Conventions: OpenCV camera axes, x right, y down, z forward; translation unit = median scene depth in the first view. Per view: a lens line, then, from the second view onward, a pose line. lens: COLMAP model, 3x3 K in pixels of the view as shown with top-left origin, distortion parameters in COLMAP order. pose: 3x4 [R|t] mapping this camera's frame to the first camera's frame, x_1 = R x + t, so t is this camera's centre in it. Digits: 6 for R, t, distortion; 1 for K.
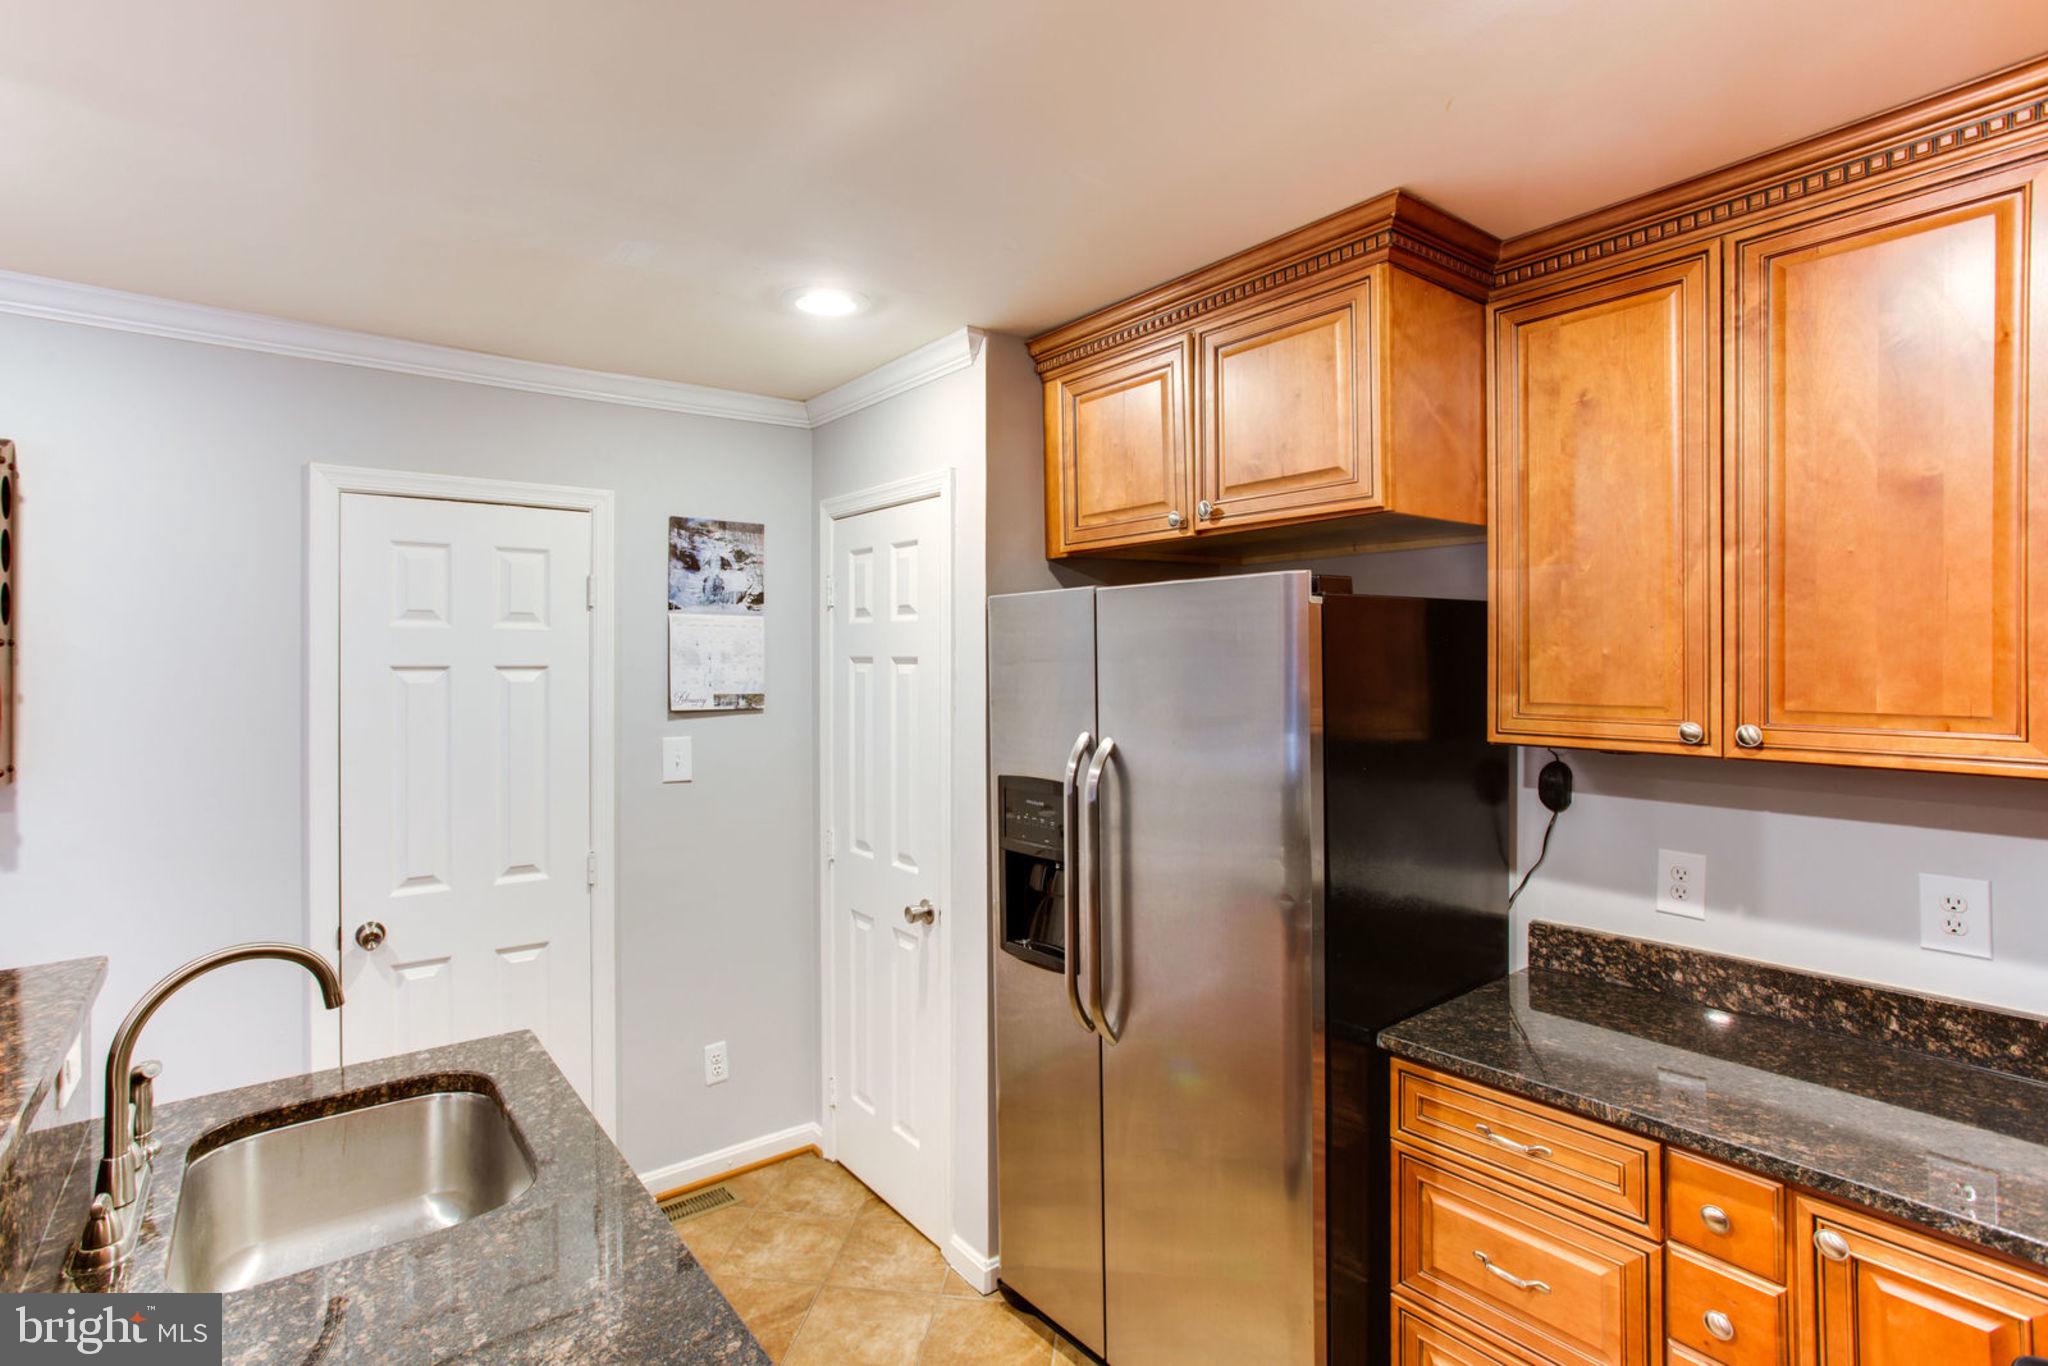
lens RADIAL K [[960.7, 0, 1017.3], [0, 960.7, 655.6], [0, 0, 1]] dist [-0.048967, 0.017206]
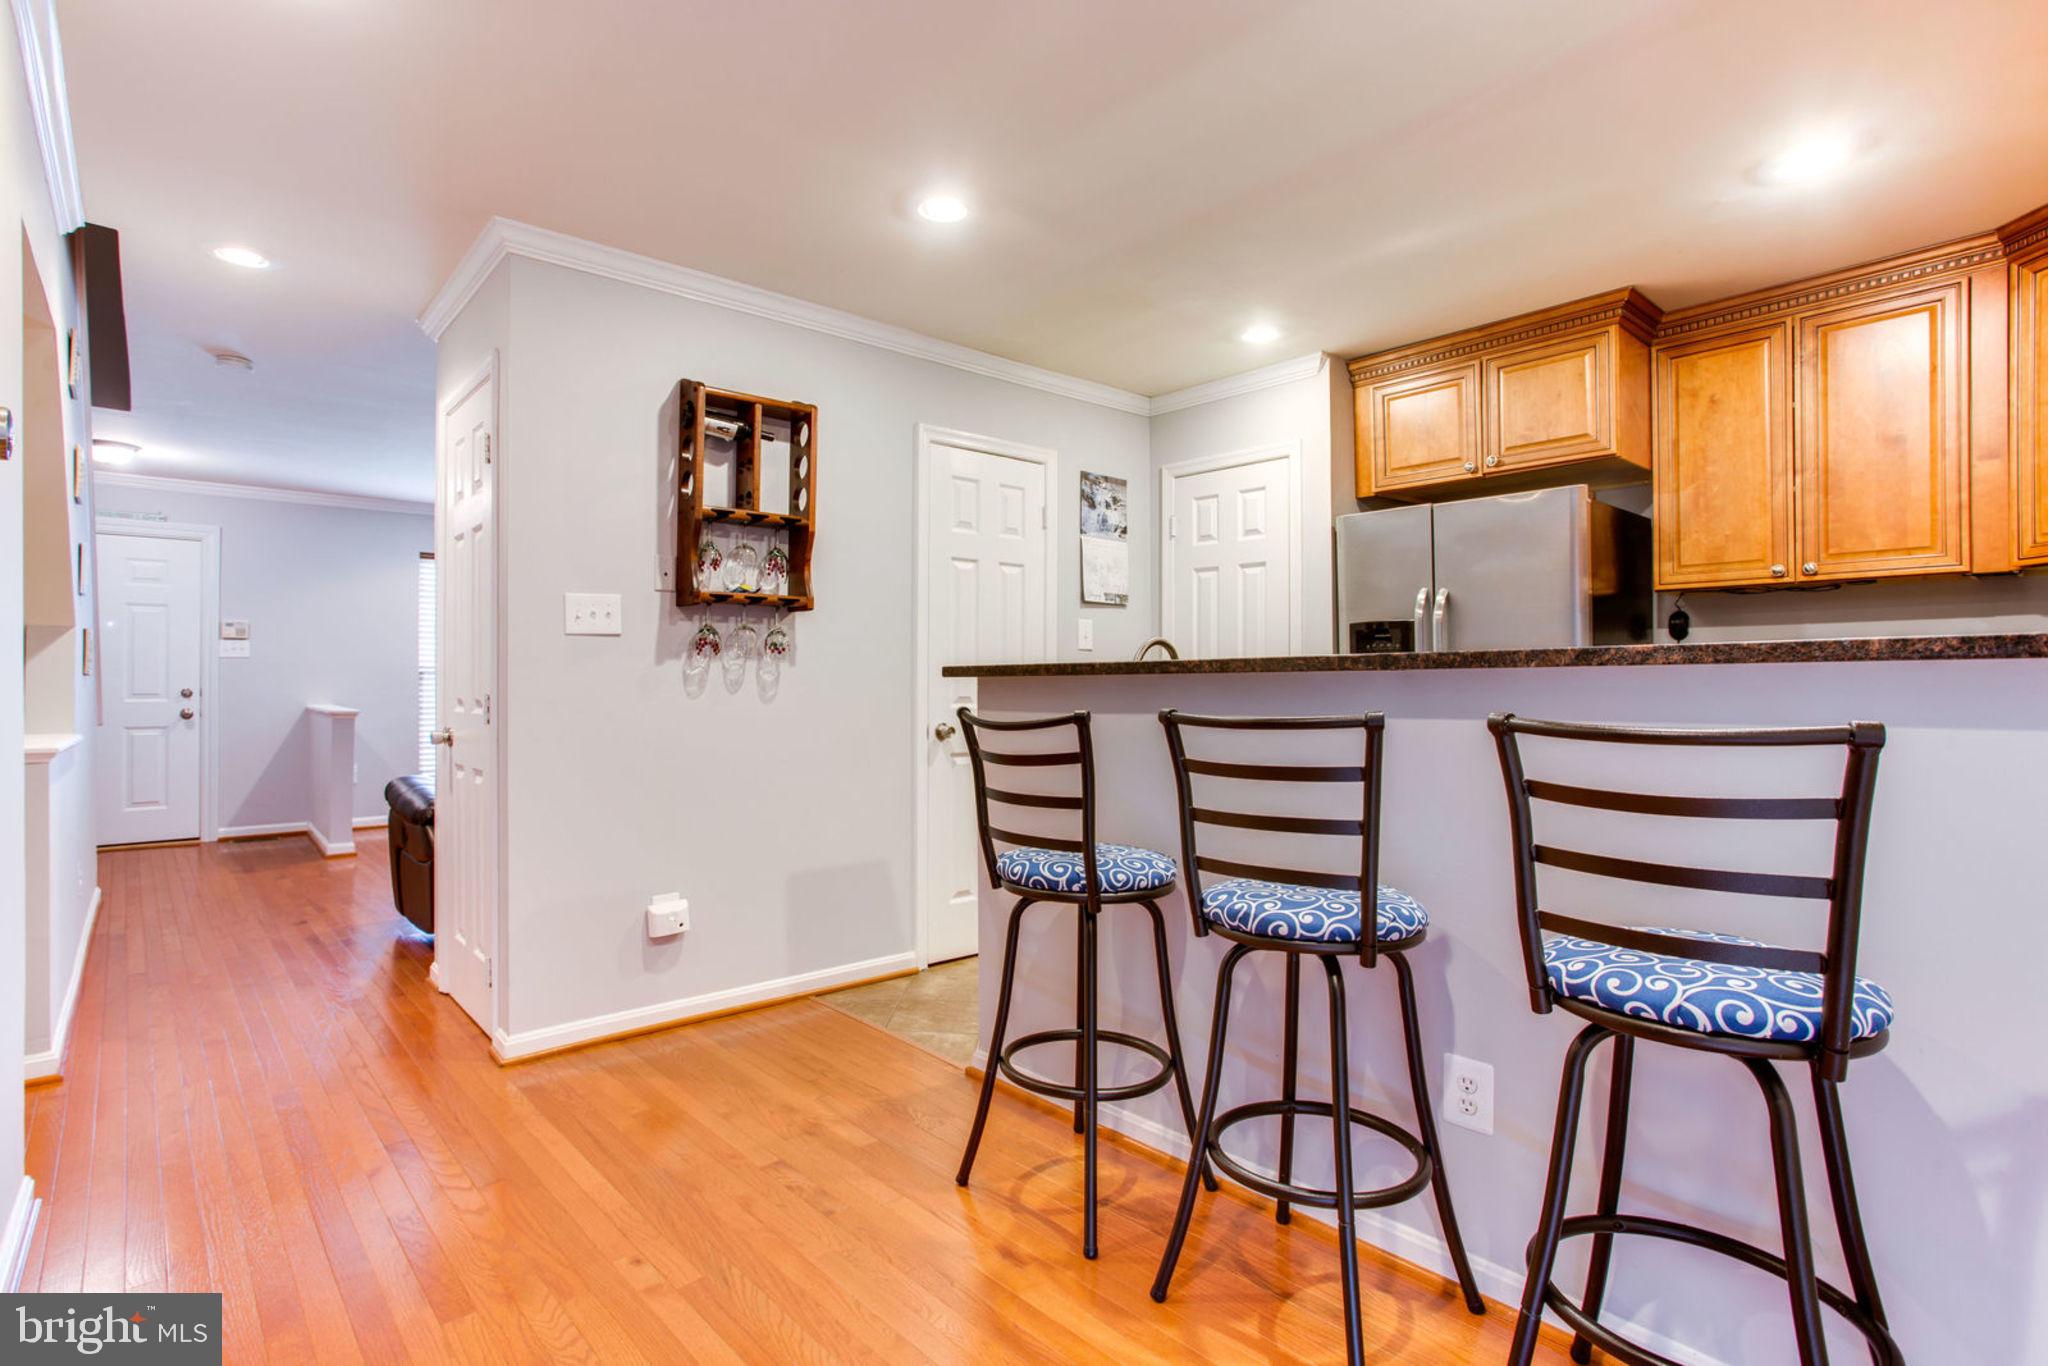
lens RADIAL K [[979.2, 0, 1014.8], [0, 979.2, 665.6], [0, 0, 1]] dist [-0.002938, 0.000006]
pose [[0.996362, 0.001676, 0.085206, -0.910390], [-0.000355, 0.999879, -0.015522, 0.276600], [-0.085222, 0.015435, 0.996242, -0.774069]]
